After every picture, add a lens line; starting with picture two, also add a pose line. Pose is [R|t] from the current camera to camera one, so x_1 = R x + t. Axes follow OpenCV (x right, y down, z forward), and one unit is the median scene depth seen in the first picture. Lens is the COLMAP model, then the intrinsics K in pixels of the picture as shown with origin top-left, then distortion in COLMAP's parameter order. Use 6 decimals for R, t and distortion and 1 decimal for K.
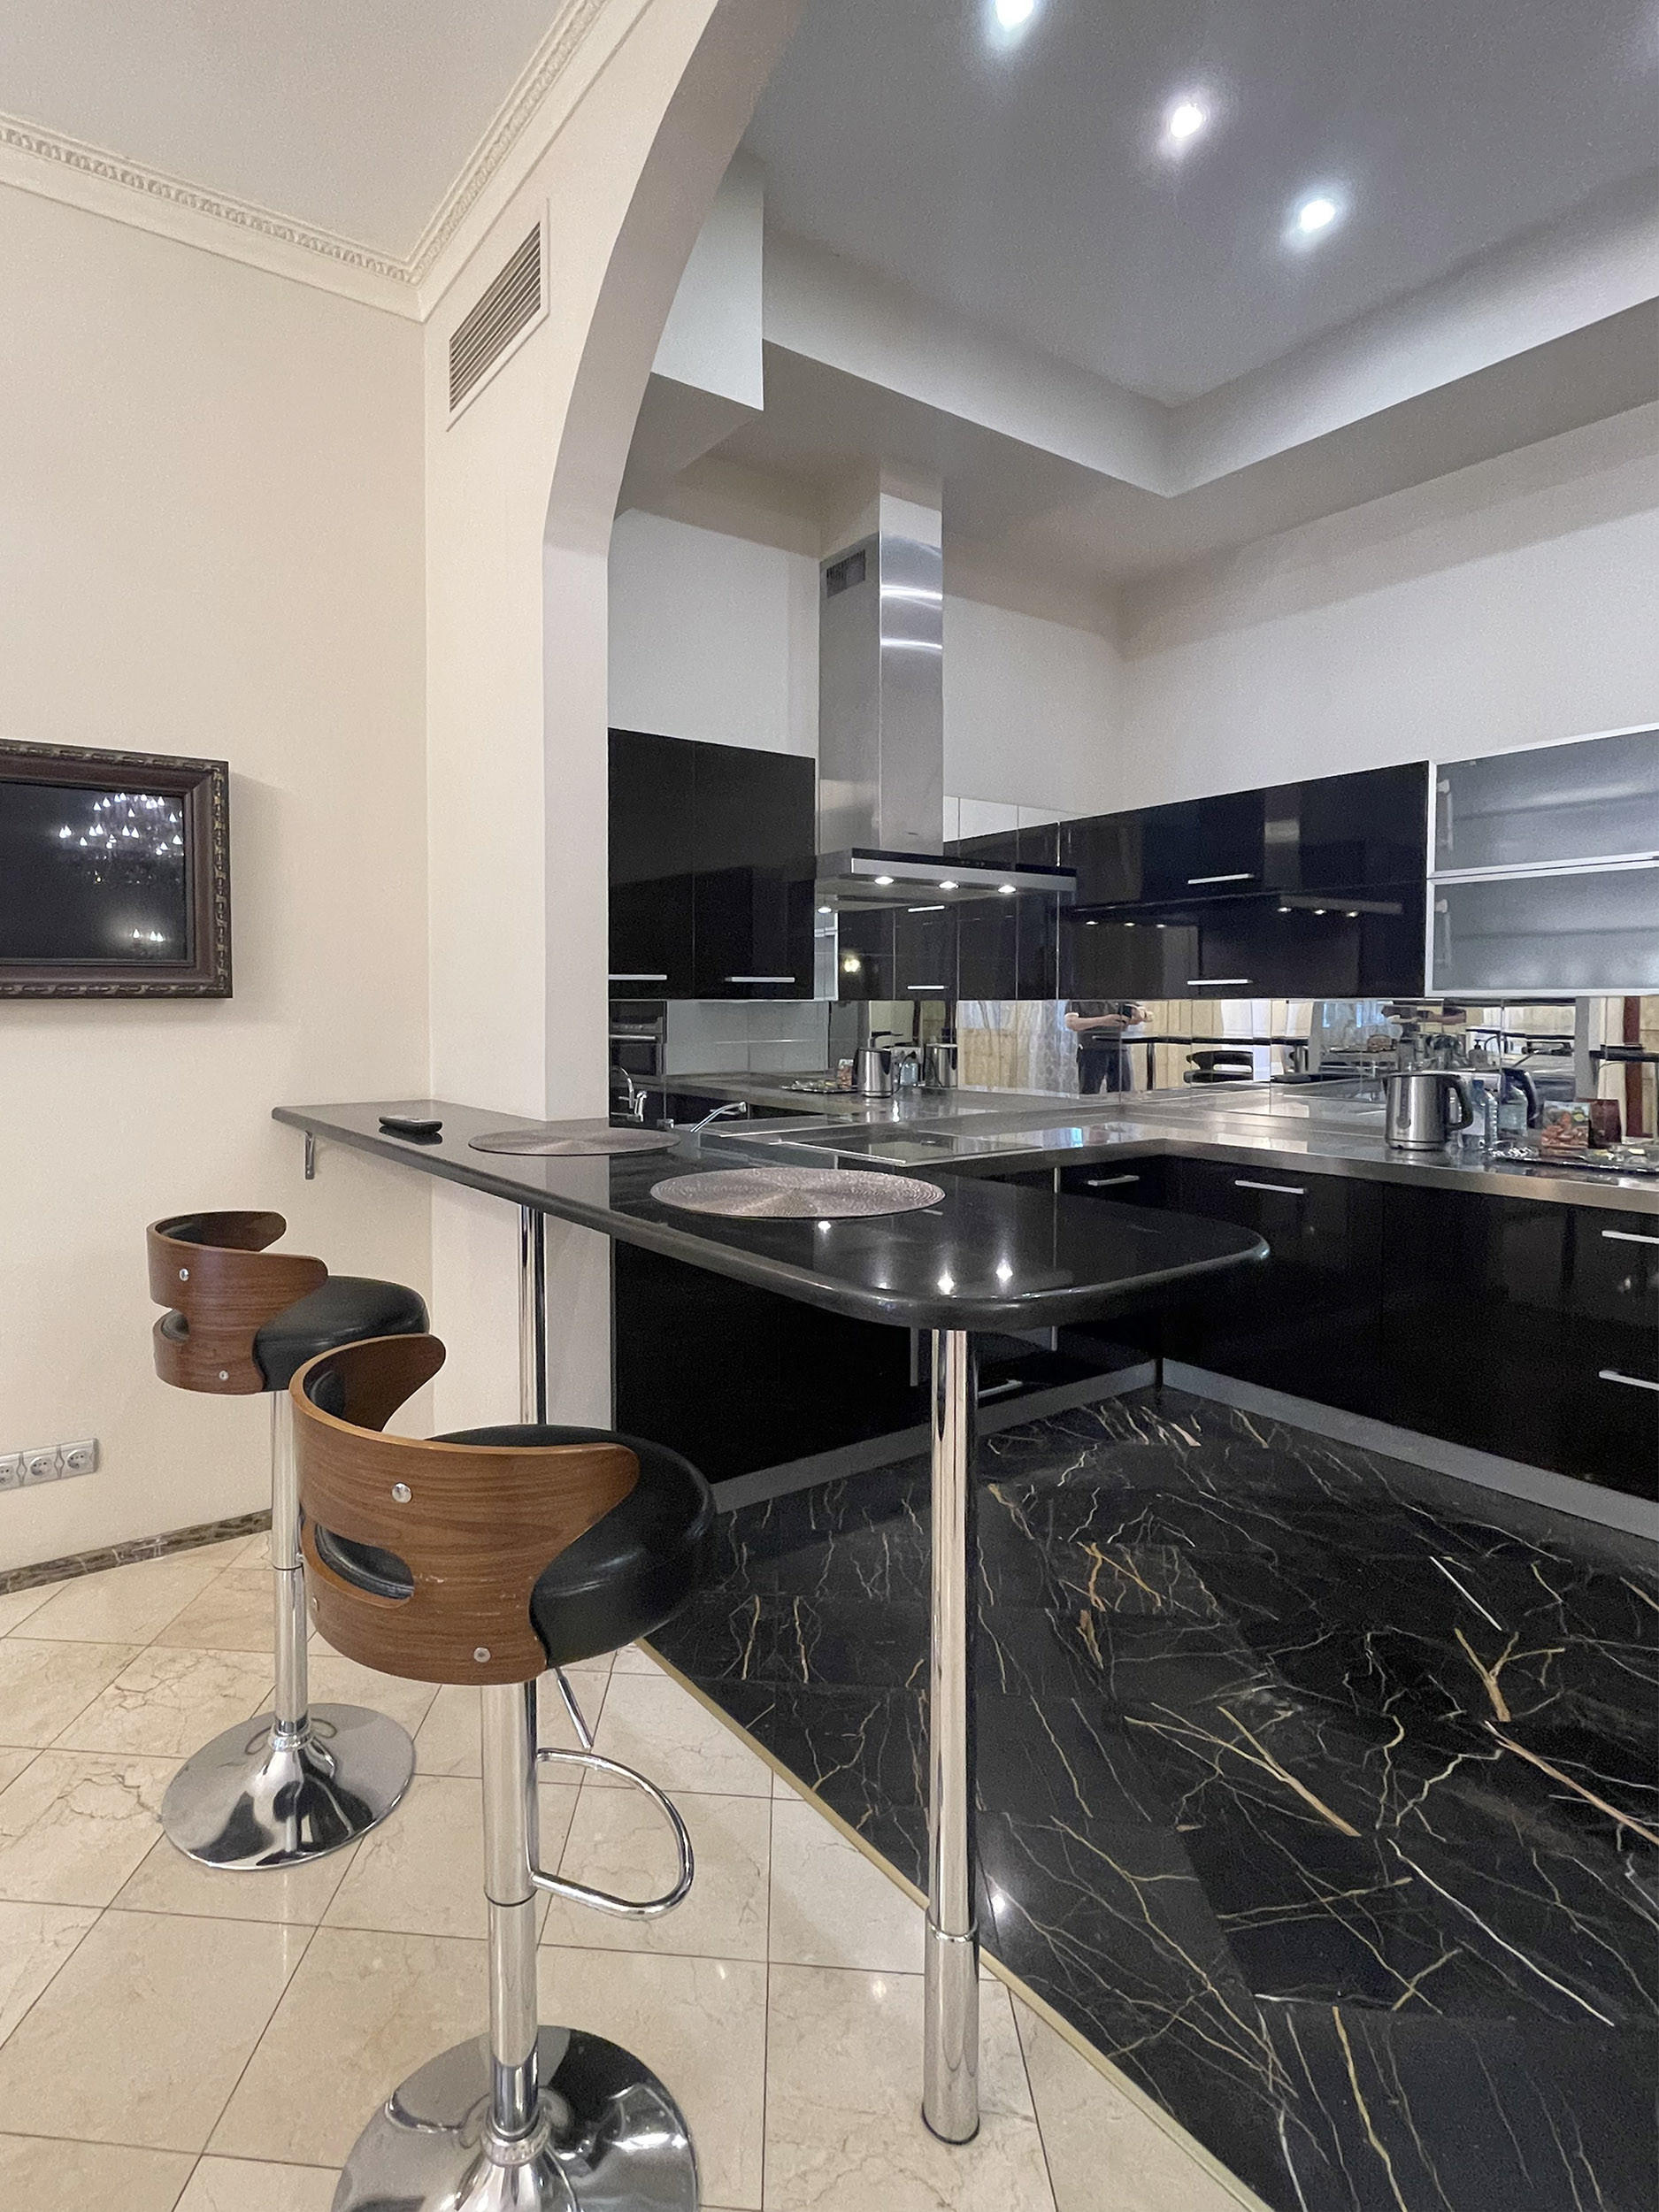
lens RADIAL K [[961.5, 0, 829.5], [0, 961.5, 1106.0], [0, 0, 1]] dist [-0.001656, -0.000155]
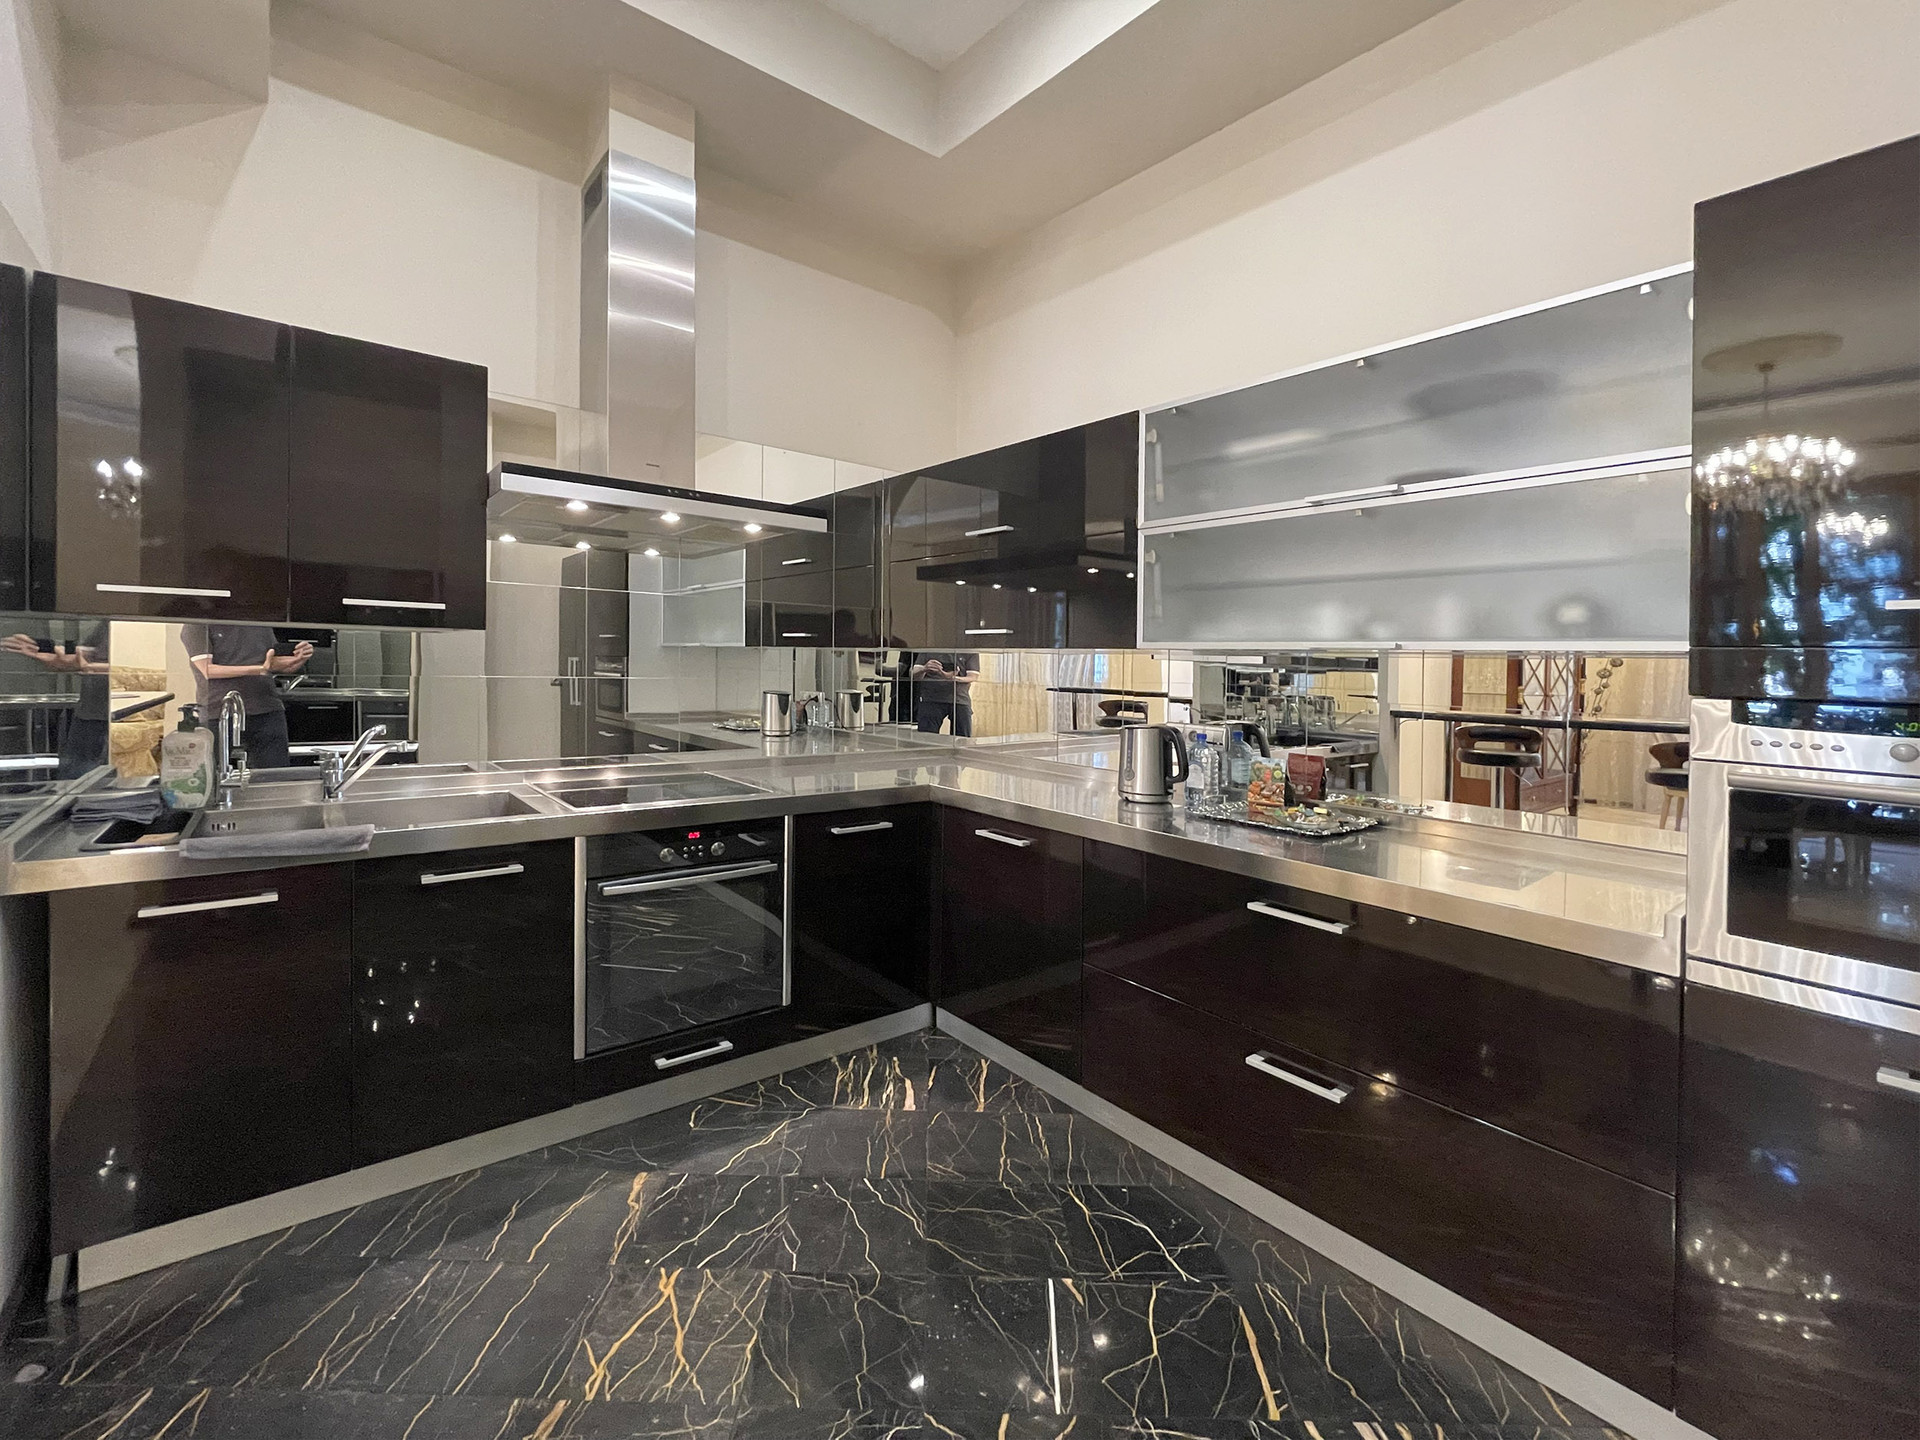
lens RADIAL K [[778.1, 0, 960.0], [0, 778.1, 720.0], [0, 0, 1]] dist [-0.007236, -0.000081]
pose [[0.994675, 0.021917, 0.100705, 0.342757], [-0.019415, 0.999480, -0.025761, -0.015377], [-0.101217, 0.023669, 0.994583, 0.216179]]
